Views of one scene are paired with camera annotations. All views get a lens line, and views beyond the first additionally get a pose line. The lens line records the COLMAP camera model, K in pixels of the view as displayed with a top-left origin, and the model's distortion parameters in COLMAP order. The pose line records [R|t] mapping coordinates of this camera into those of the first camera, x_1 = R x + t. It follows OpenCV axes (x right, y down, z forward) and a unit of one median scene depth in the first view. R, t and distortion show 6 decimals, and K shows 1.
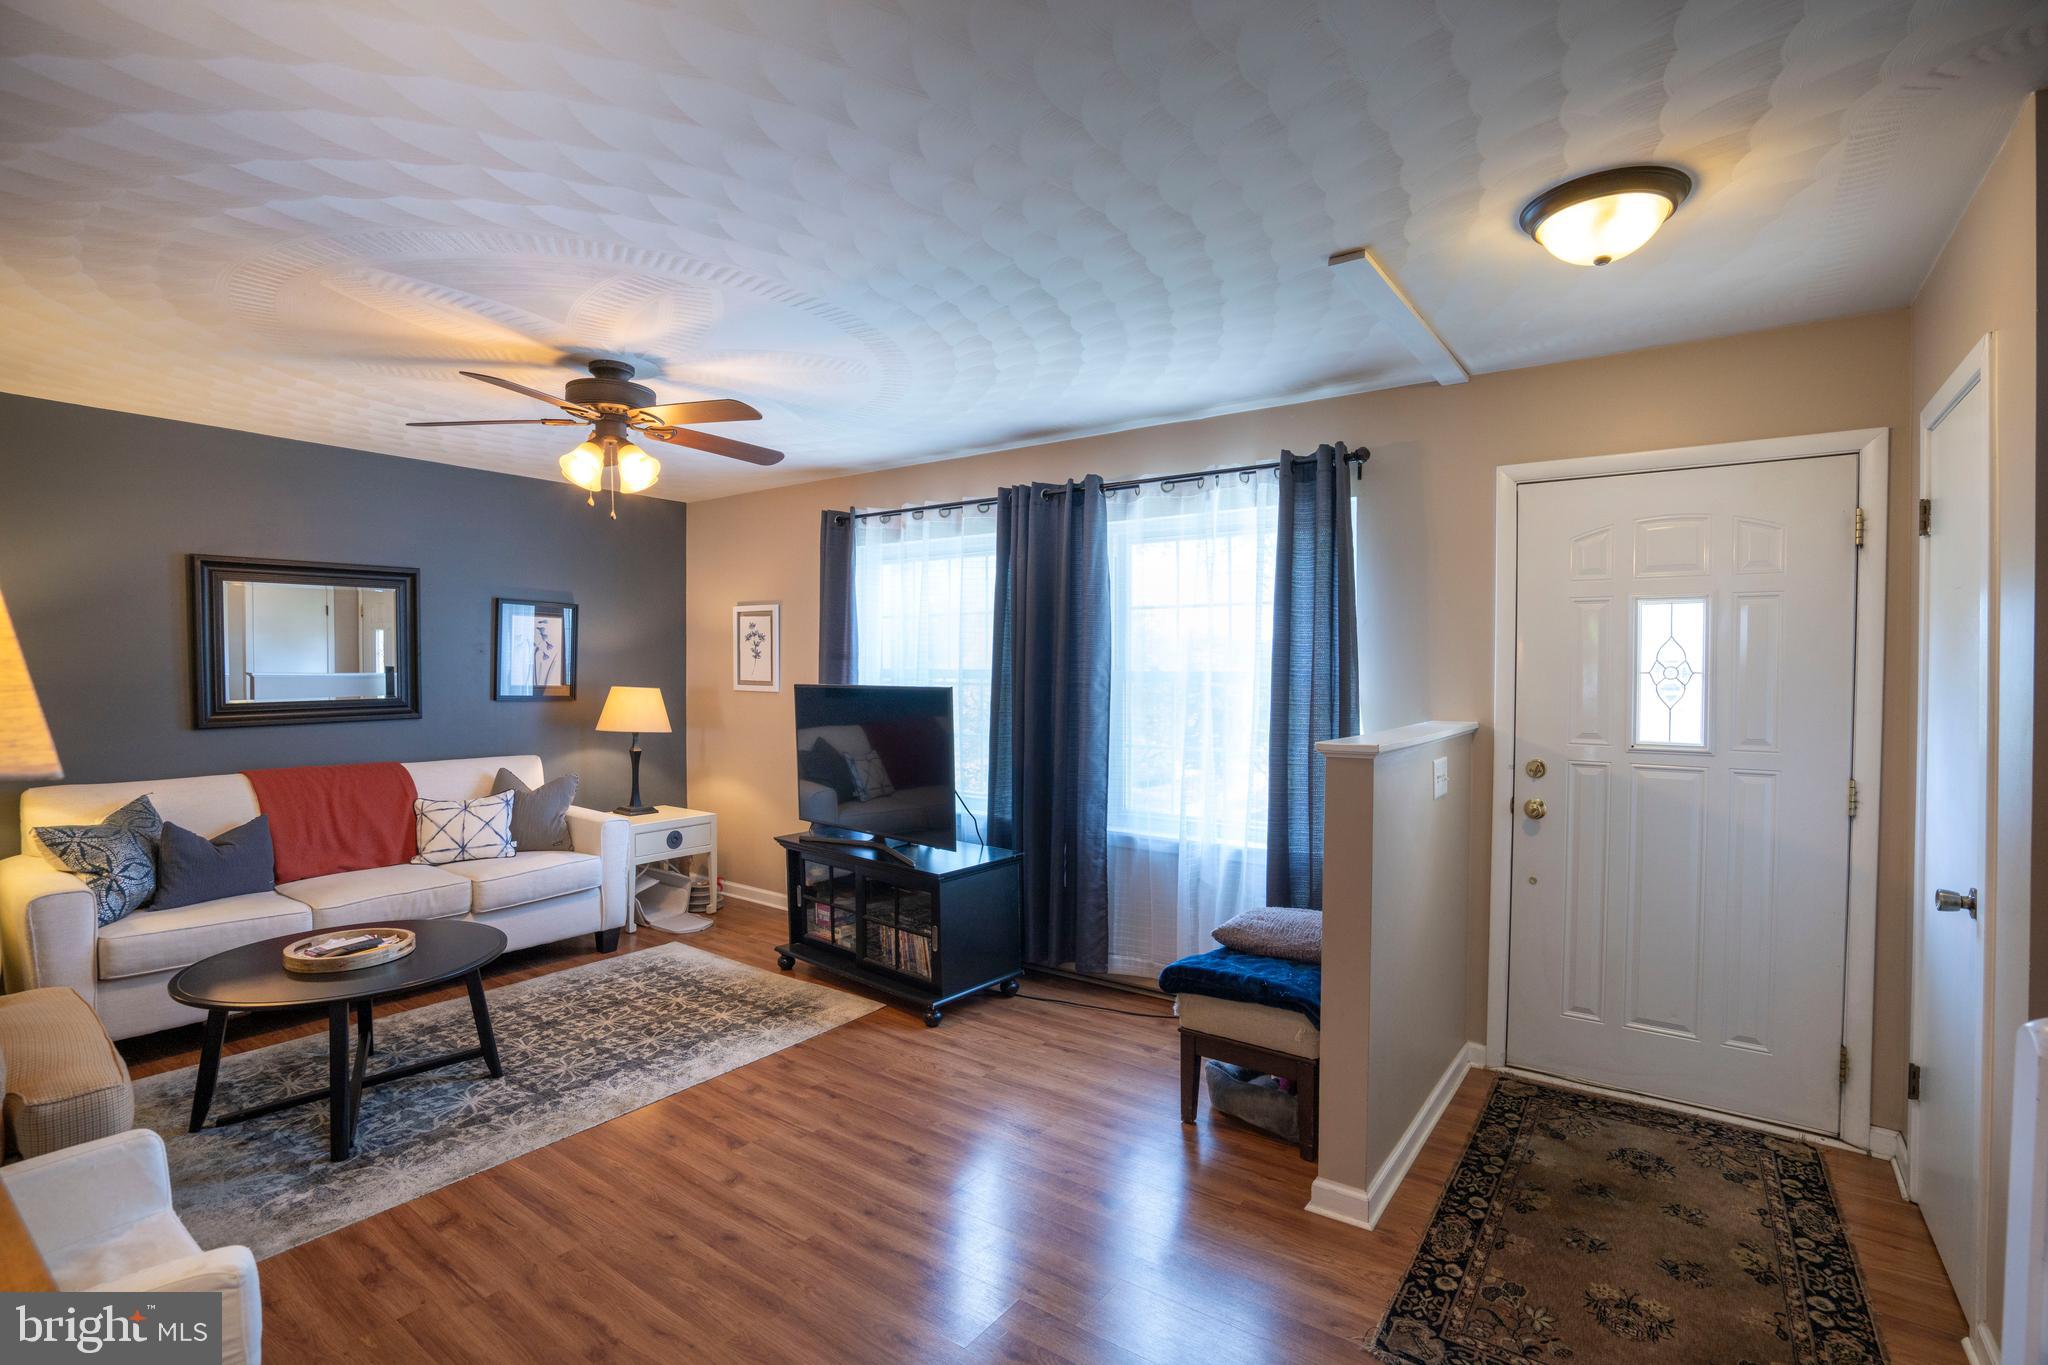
lens RADIAL K [[946.3, 0, 1024.0], [0, 946.3, 682.5], [0, 0, 1]] dist [-0.027887, 0.000209]
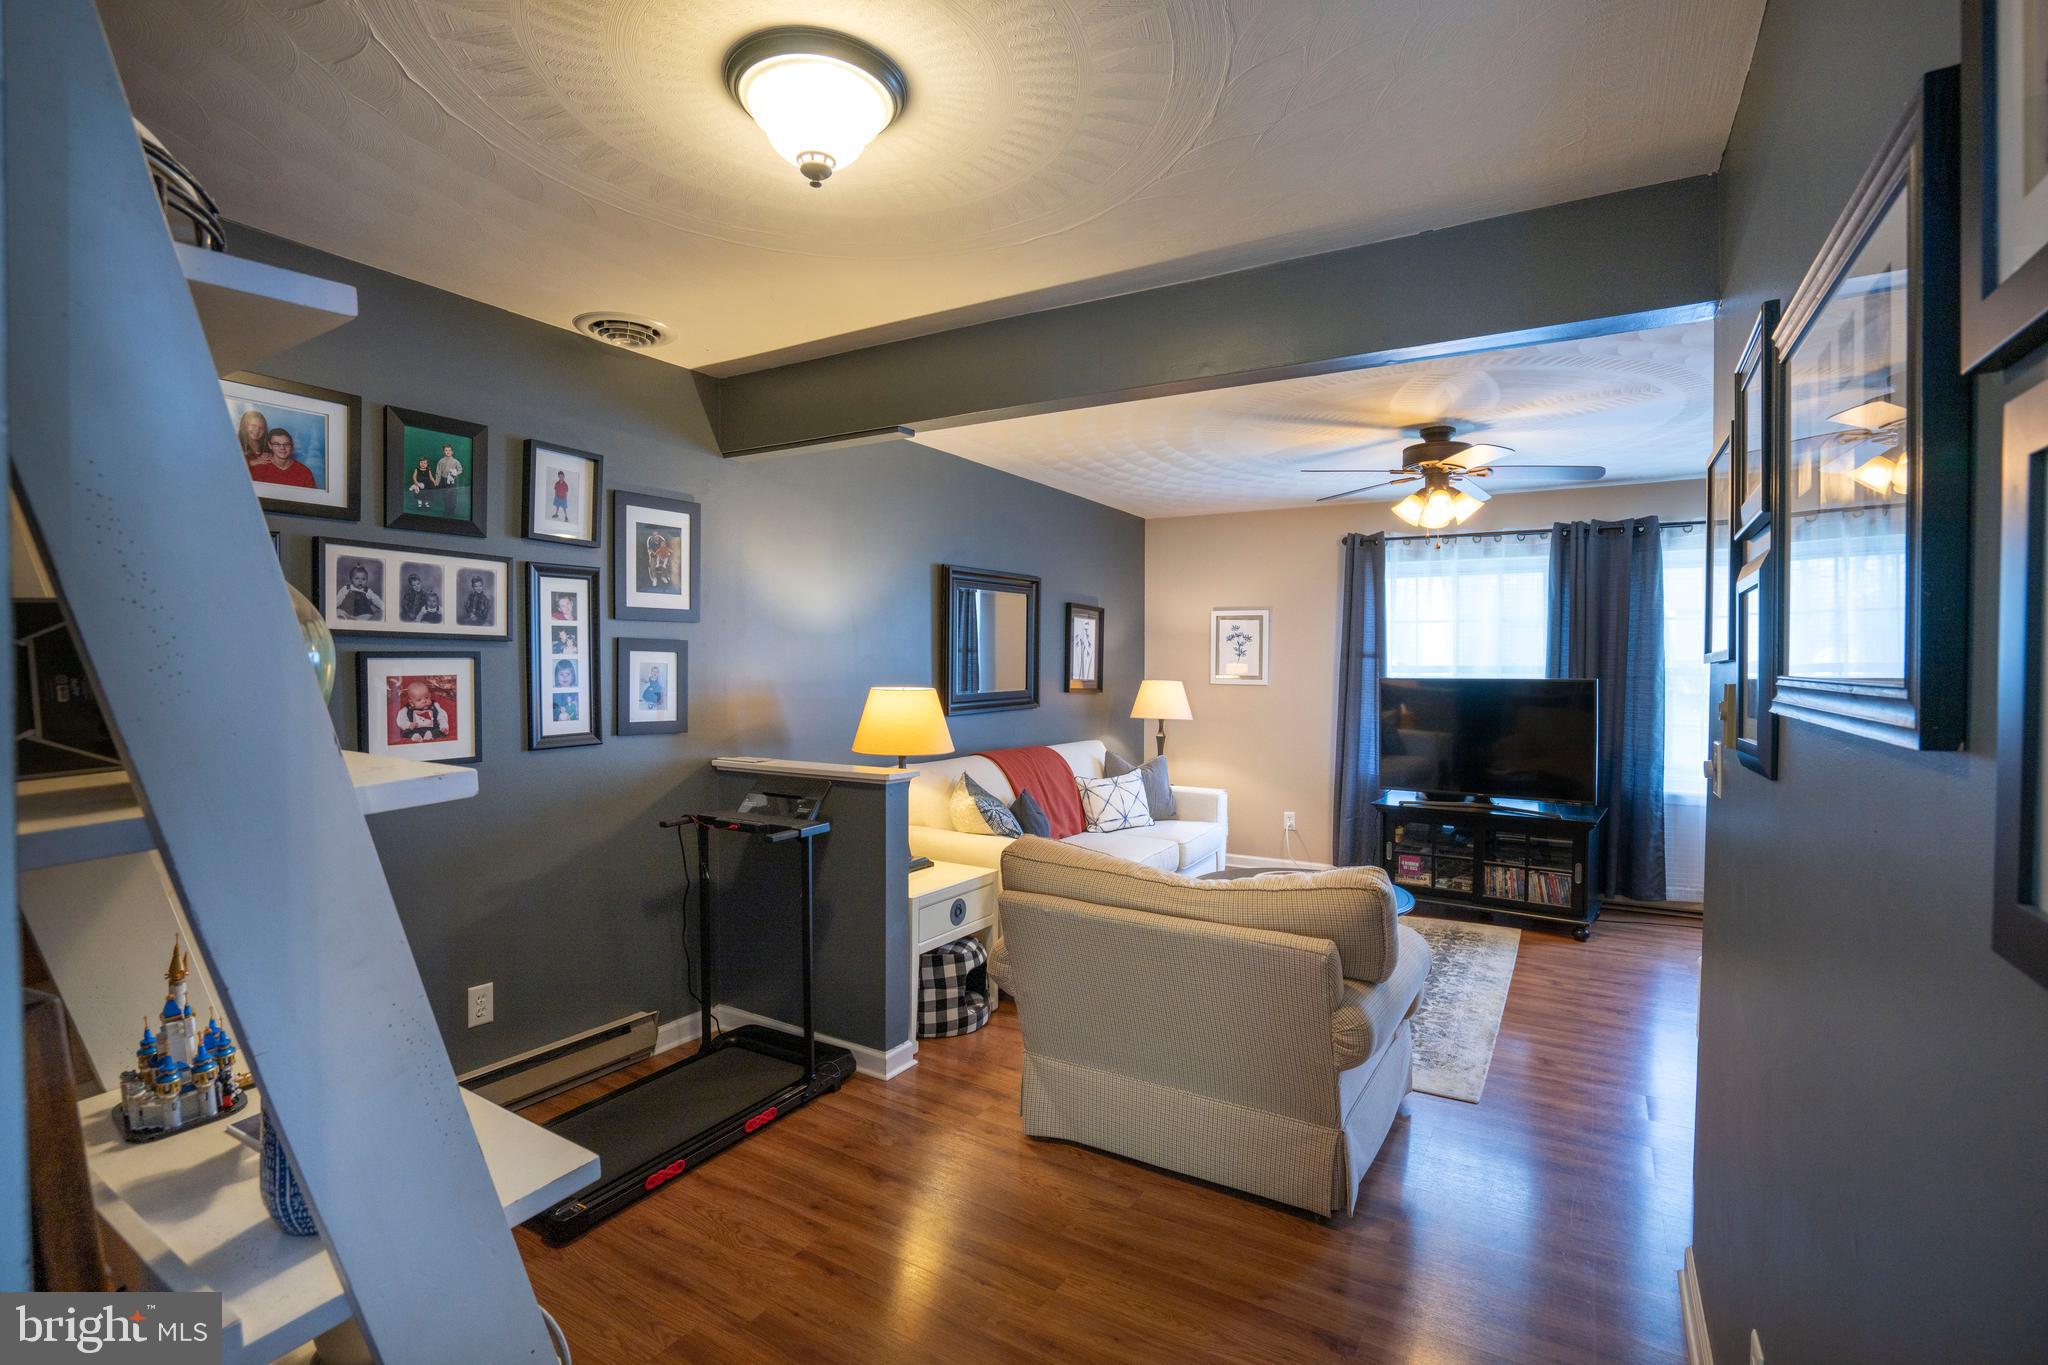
lens RADIAL K [[943.7, 0, 1024.0], [0, 943.7, 682.5], [0, 0, 1]] dist [-0.058202, 0.022850]
pose [[0.995527, -0.002087, 0.094450, -0.850801], [0.001700, 0.999990, 0.004180, 0.001812], [-0.094458, -0.004001, 0.995521, -0.166789]]
